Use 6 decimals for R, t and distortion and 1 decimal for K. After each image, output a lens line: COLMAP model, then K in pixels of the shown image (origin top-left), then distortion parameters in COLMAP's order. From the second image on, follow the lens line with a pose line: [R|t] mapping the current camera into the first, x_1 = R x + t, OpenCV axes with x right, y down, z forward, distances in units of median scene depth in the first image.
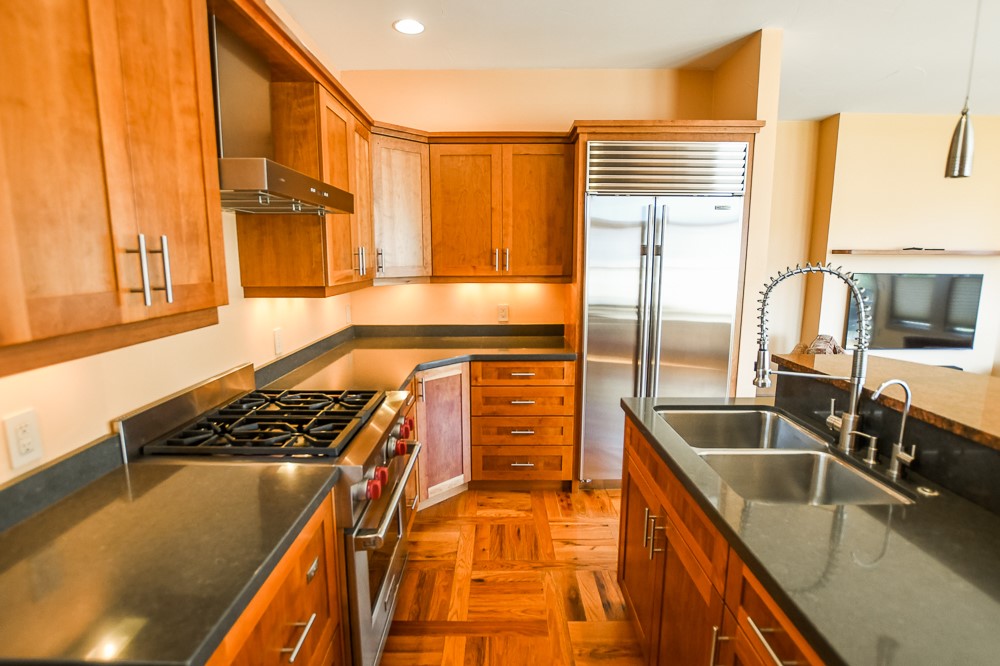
lens RADIAL K [[493.9, 0, 500.0], [0, 493.9, 333.0], [0, 0, 1]] dist [-0.001257, -0.000429]
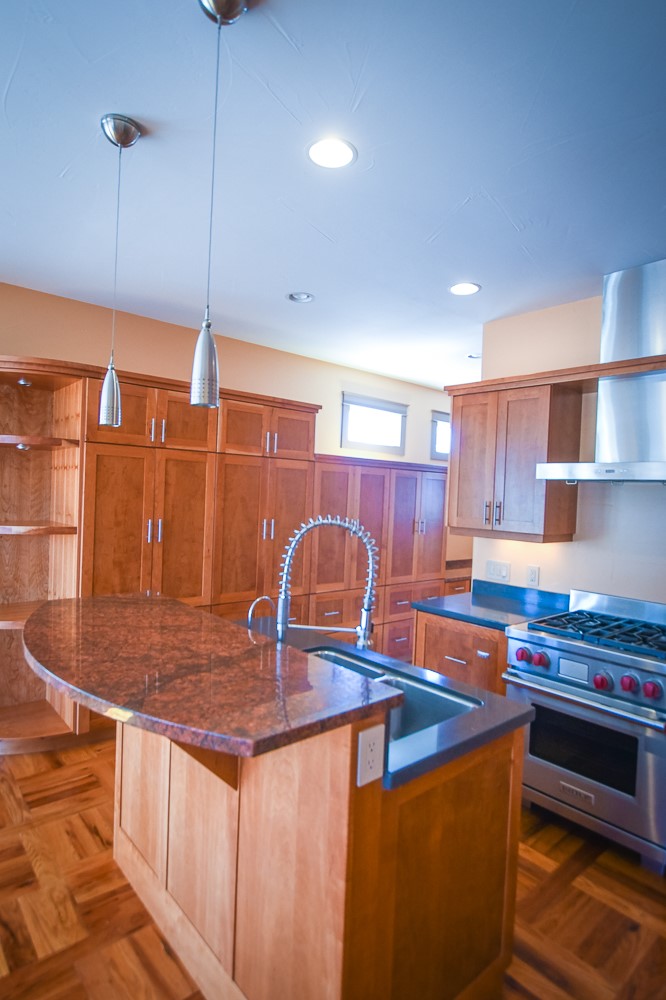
lens RADIAL K [[543.7, 0, 333.6], [0, 543.7, 503.9], [0, 0, 1]] dist [-0.017265, 0.001638]
pose [[-0.755355, -0.018503, -0.655054, 0.764992], [-0.141086, 0.980752, 0.134985, -0.178268], [0.639948, 0.194380, -0.743426, 1.023812]]
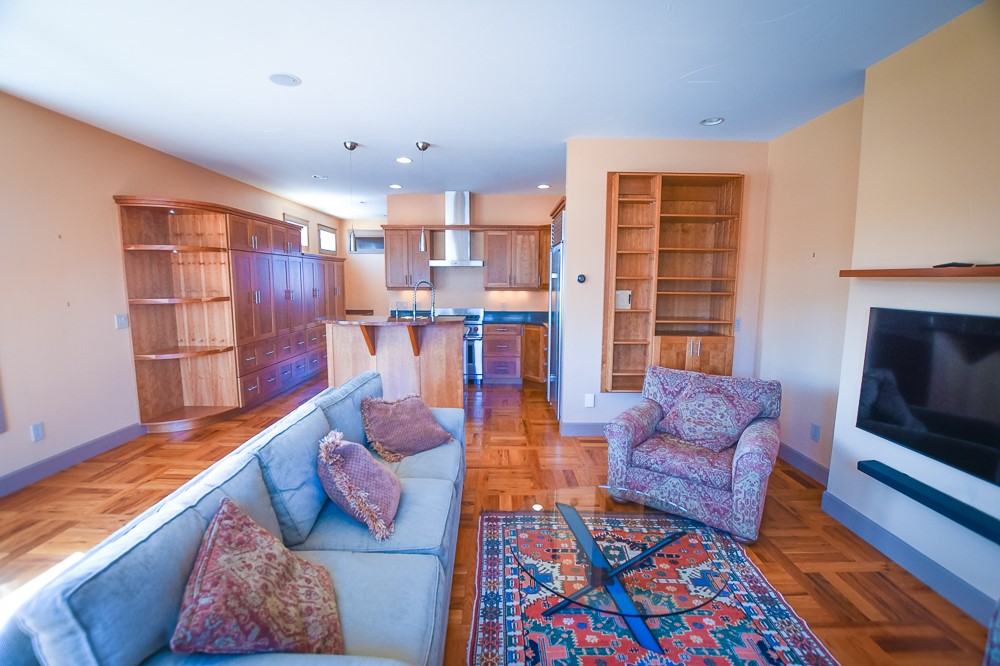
lens RADIAL K [[440.4, 0, 497.3], [0, 440.4, 333.8], [0, 0, 1]] dist [-0.028727, 0.000147]
pose [[-0.001984, 0.120843, -0.992670, 2.117966], [-0.158693, 0.980054, 0.119624, -0.124644], [0.987326, 0.157767, 0.017232, 0.851255]]
